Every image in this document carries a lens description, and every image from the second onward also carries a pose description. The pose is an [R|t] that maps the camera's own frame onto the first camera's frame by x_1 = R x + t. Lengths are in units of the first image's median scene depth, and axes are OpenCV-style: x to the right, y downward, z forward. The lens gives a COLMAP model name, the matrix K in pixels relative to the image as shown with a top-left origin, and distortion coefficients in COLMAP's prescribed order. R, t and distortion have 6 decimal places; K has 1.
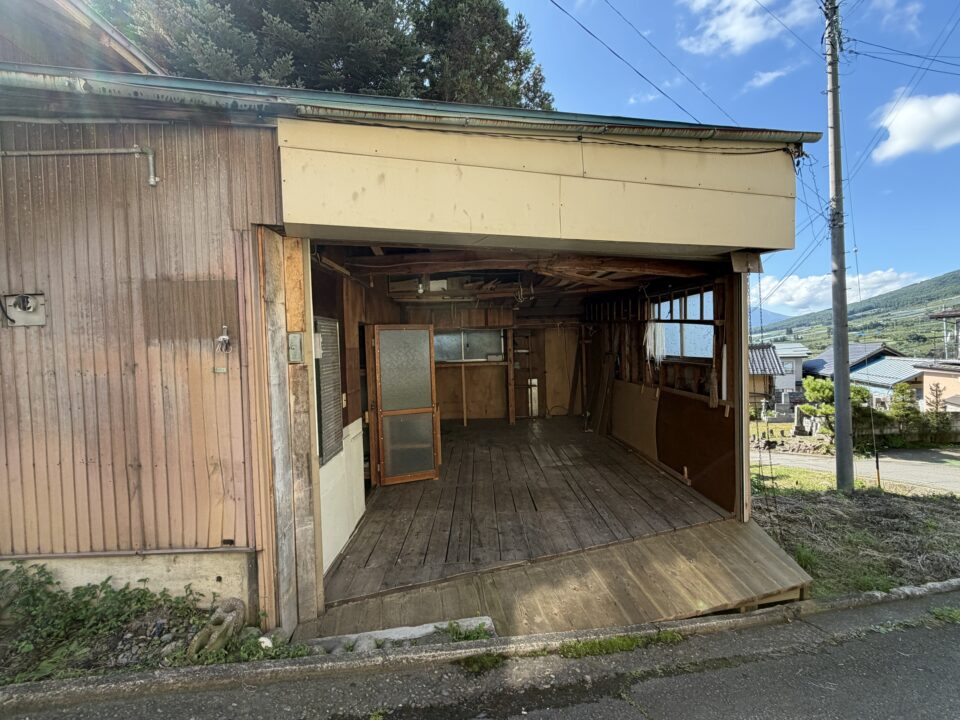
lens RADIAL K [[451.0, 0, 483.1], [0, 451.0, 360.1], [0, 0, 1]] dist [0.001300, -0.000114]
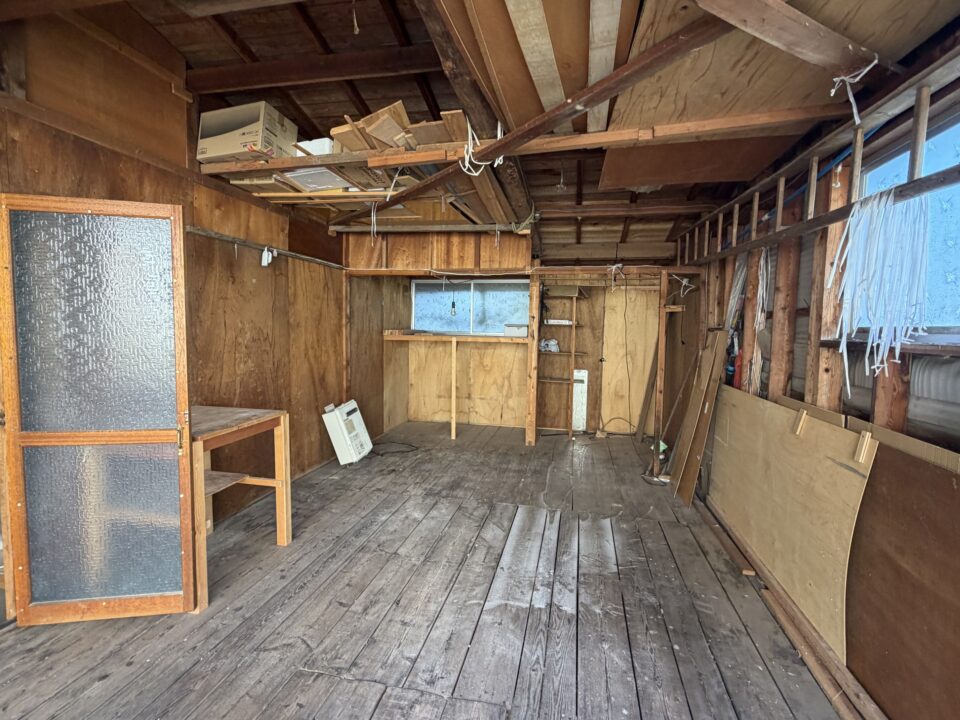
lens RADIAL K [[451.0, 0, 480.4], [0, 451.0, 360.8], [0, 0, 1]] dist [0.001300, -0.000114]
pose [[0.971320, 0.067402, -0.228021, 0.241682], [-0.058046, 0.997183, 0.047499, 0.017116], [0.230580, -0.032901, 0.972497, 0.776989]]
